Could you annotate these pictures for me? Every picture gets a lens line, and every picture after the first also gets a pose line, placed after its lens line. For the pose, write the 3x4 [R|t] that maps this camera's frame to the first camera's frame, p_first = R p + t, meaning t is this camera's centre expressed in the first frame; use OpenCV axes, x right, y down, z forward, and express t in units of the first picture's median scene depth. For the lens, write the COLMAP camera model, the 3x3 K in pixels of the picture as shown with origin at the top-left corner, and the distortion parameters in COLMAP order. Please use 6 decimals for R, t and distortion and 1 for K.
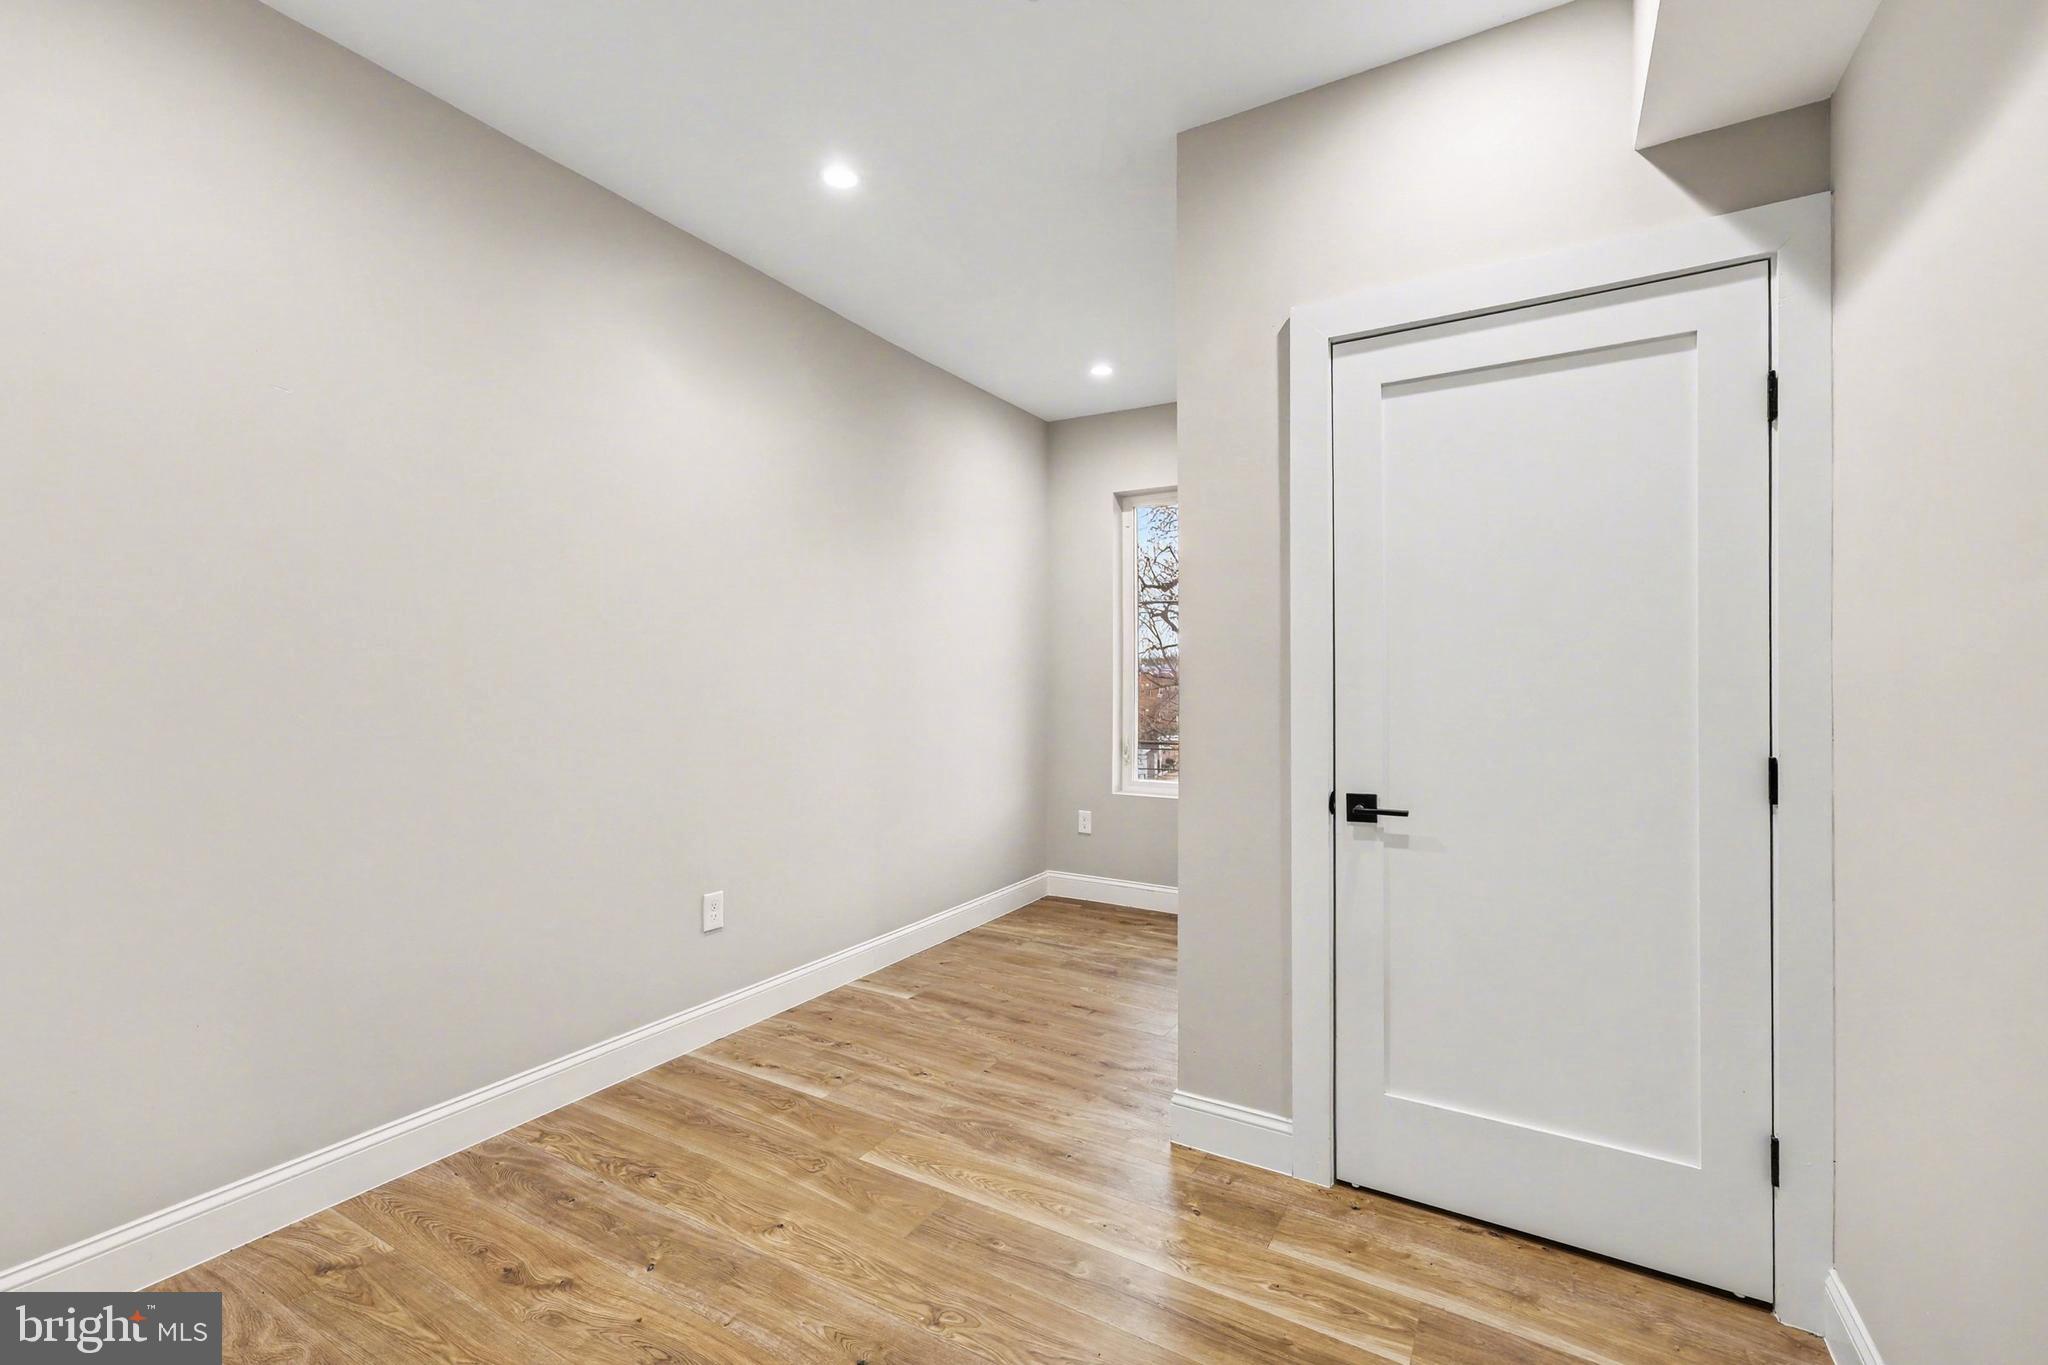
lens RADIAL K [[855.1, 0, 1008.5], [0, 855.1, 683.4], [0, 0, 1]] dist [0.014271, 0.001054]
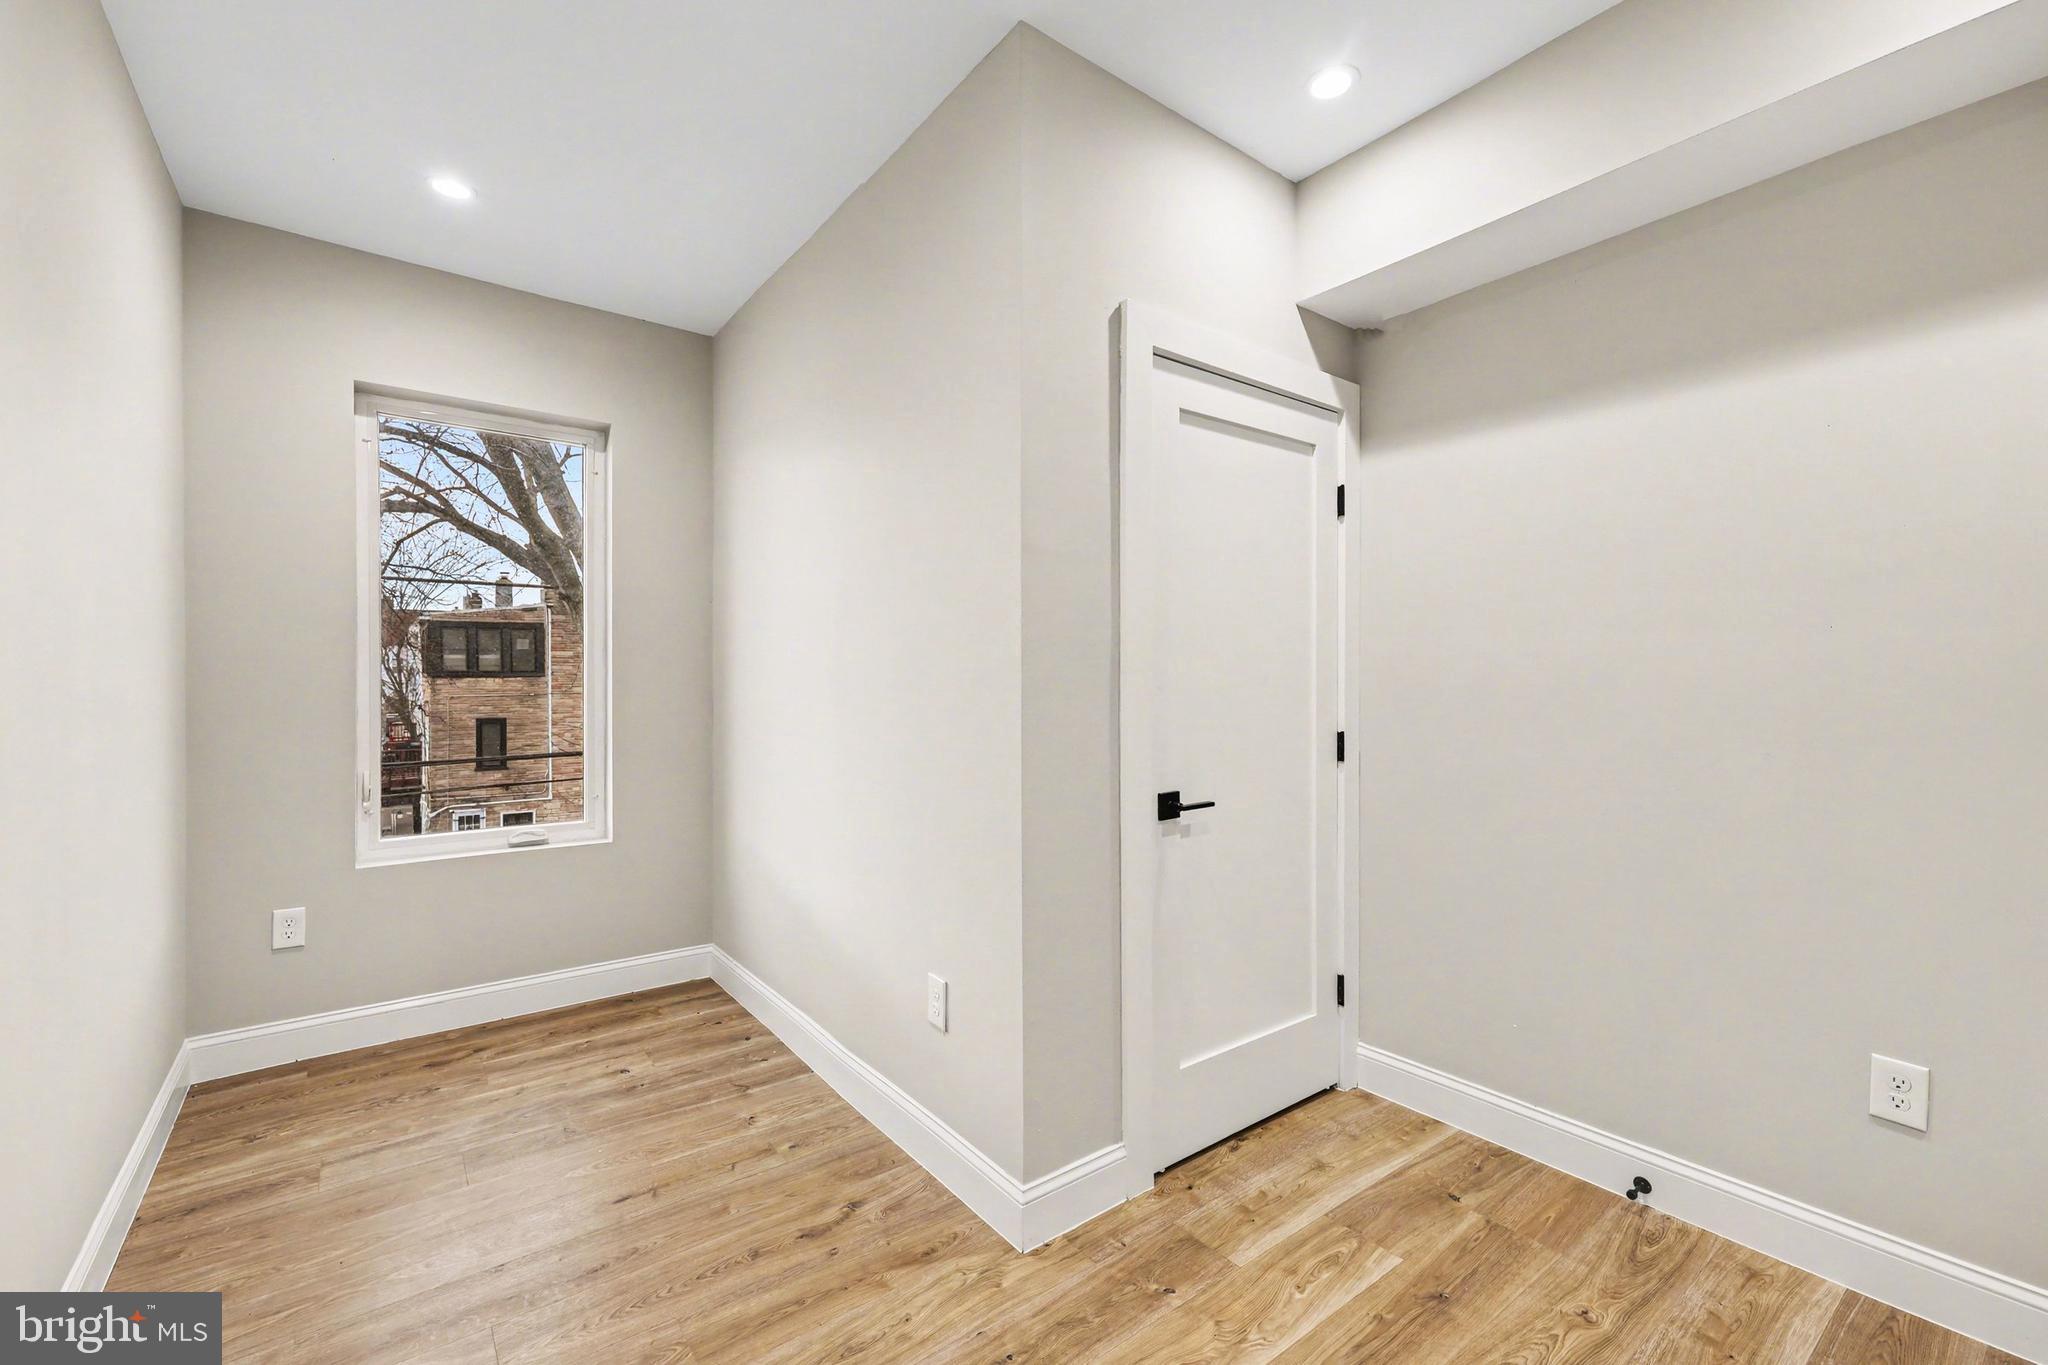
lens RADIAL K [[855.1, 0, 1003.2], [0, 855.1, 678.2], [0, 0, 1]] dist [0.014271, 0.001054]
pose [[0.389651, -0.002739, 0.920958, -0.621309], [0.006349, 0.999980, 0.000288, -0.012437], [-0.920941, 0.005735, 0.389661, 0.763606]]
